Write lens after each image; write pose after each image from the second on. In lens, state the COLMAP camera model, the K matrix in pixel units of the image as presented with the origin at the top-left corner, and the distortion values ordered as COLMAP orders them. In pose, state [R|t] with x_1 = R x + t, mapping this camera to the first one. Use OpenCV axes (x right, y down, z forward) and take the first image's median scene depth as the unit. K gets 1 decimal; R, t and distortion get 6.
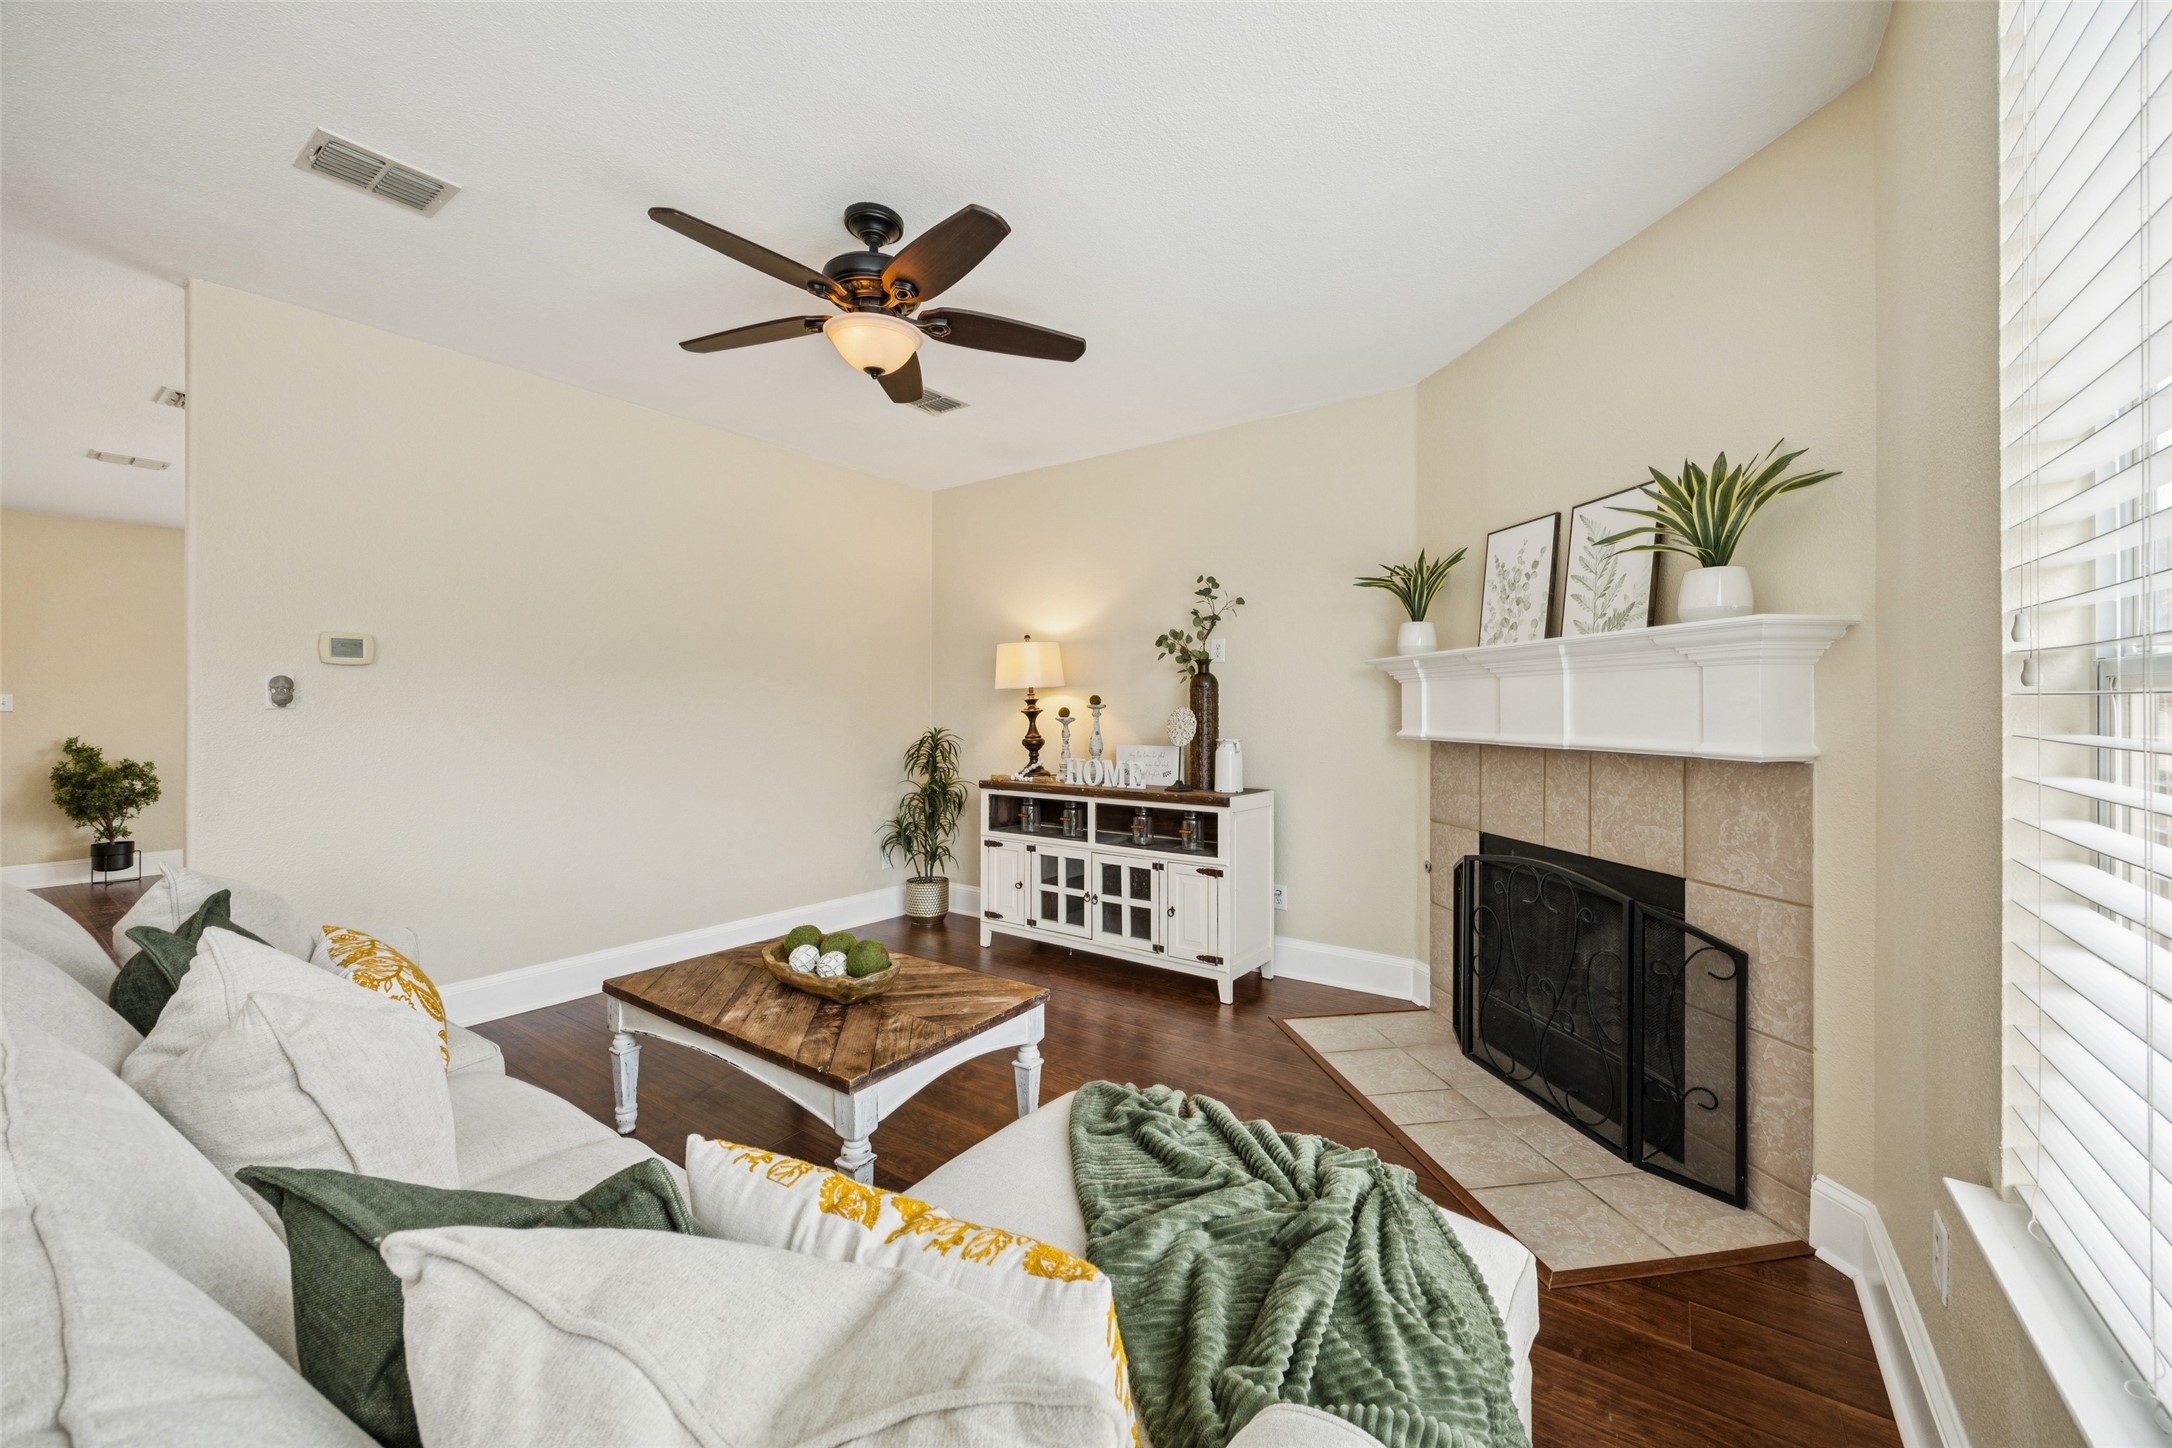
lens RADIAL K [[829.4, 0, 1086.7], [0, 829.4, 712.6], [0, 0, 1]] dist [-0.000742, -0.000142]
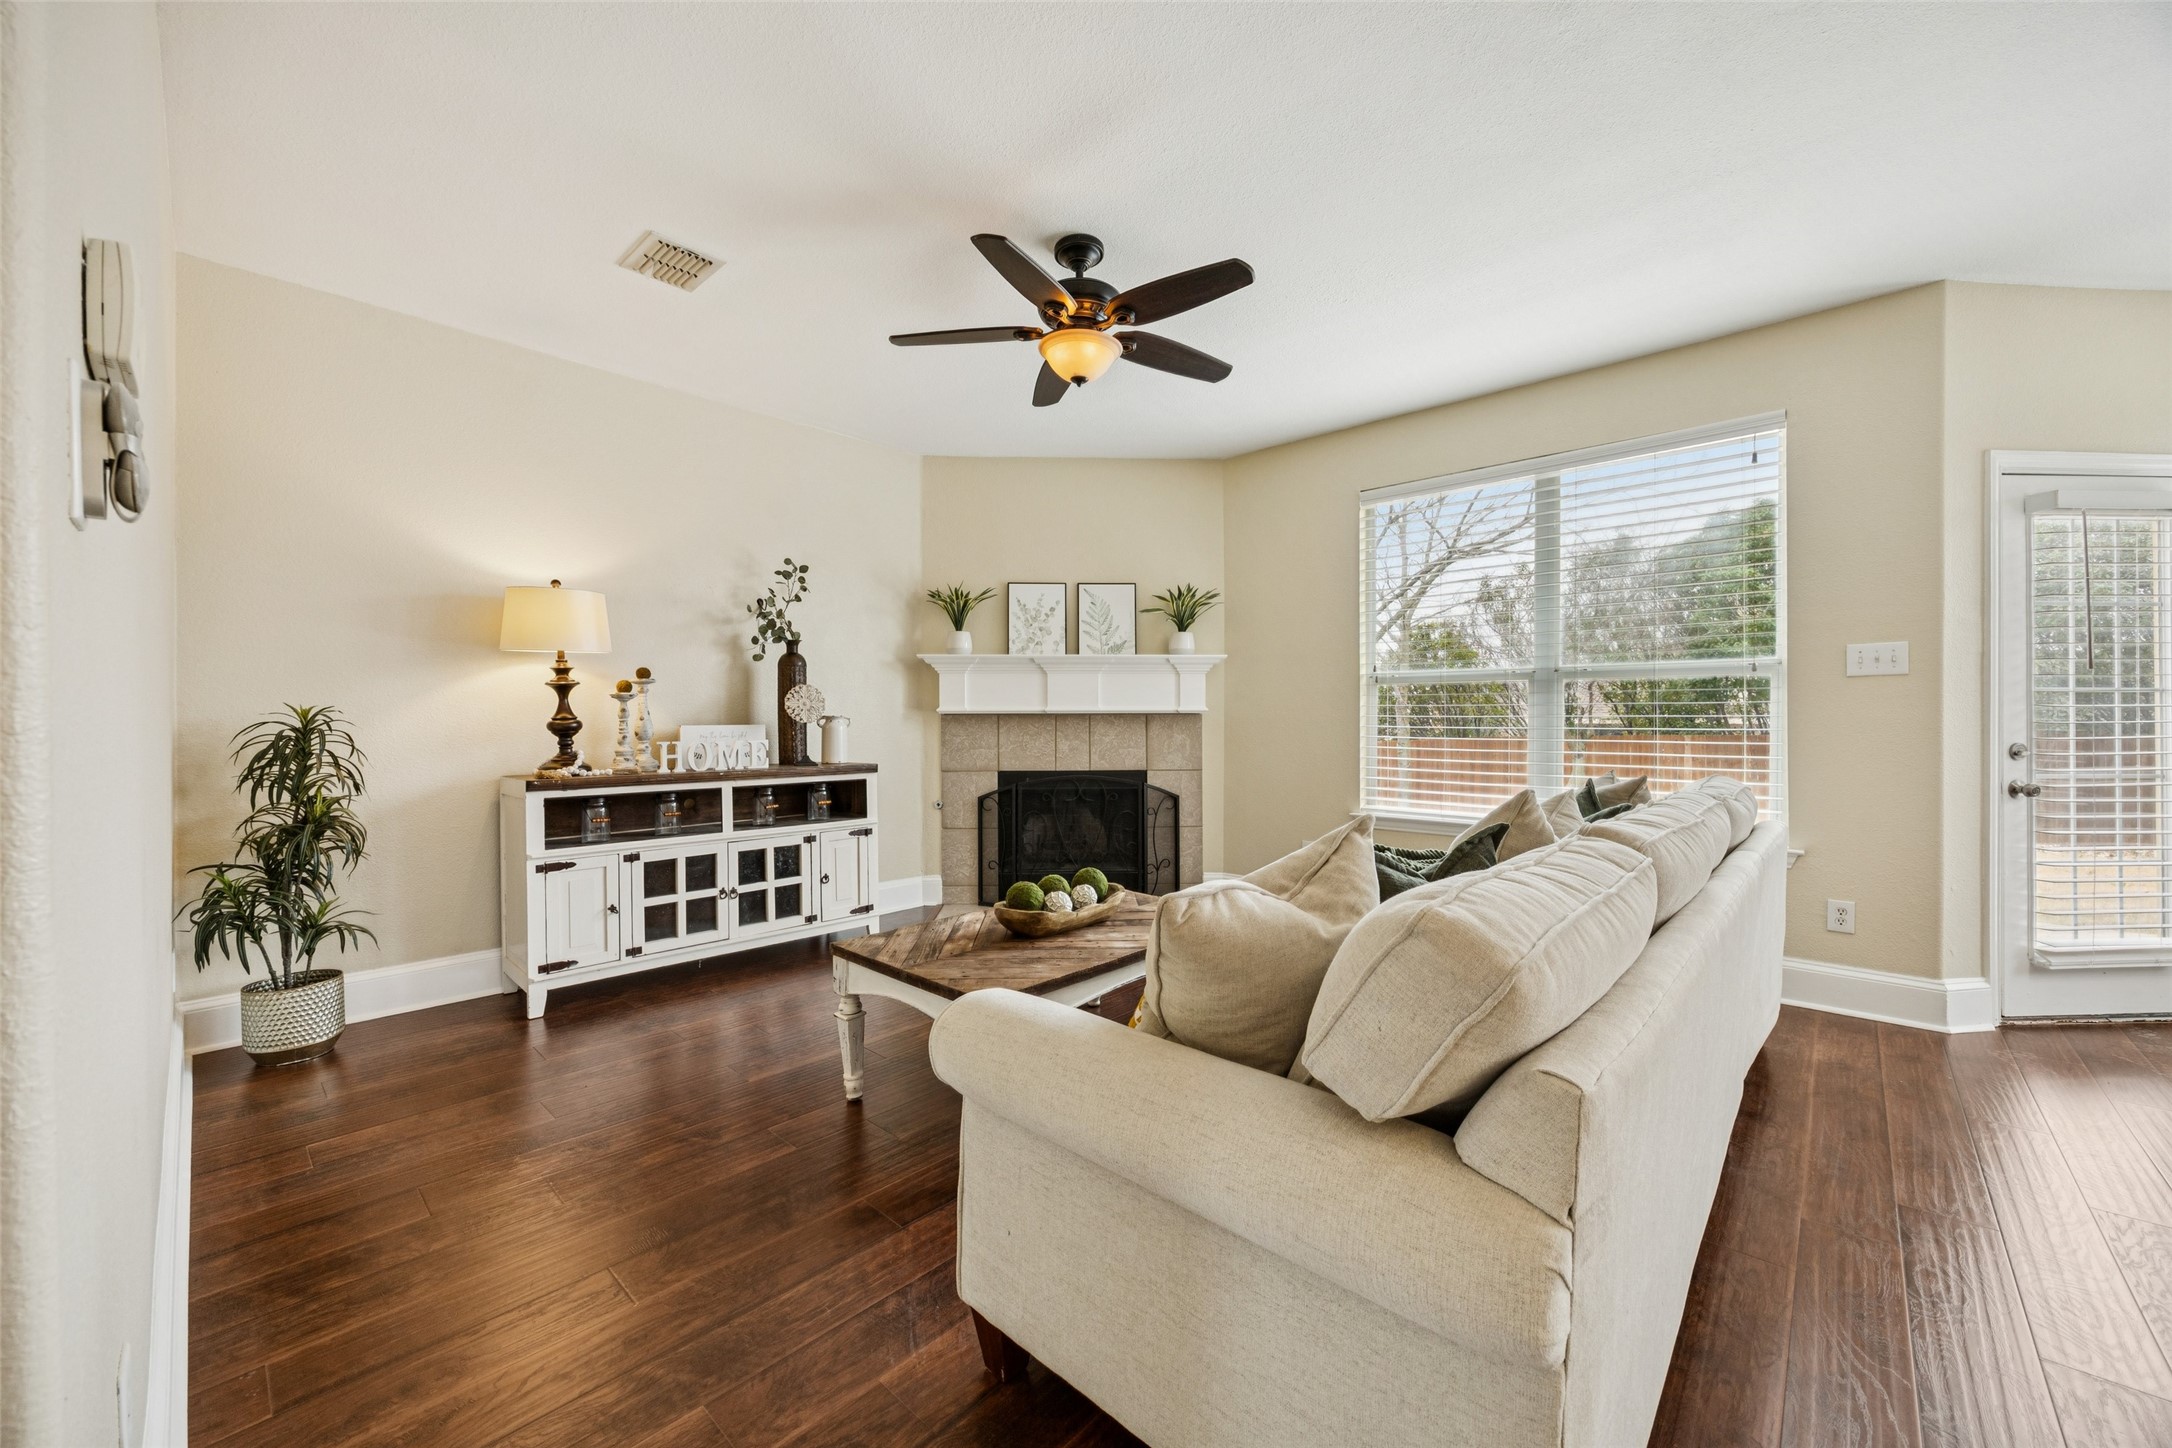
lens RADIAL K [[824.7, 0, 1086.0], [0, 824.7, 724.0], [0, 0, 1]] dist [-0.001177, -0.000094]
pose [[0.133809, -0.006345, 0.990987, -0.863618], [0.006058, 0.999966, 0.005585, 0.038959], [-0.990989, 0.005257, 0.133843, 0.516709]]
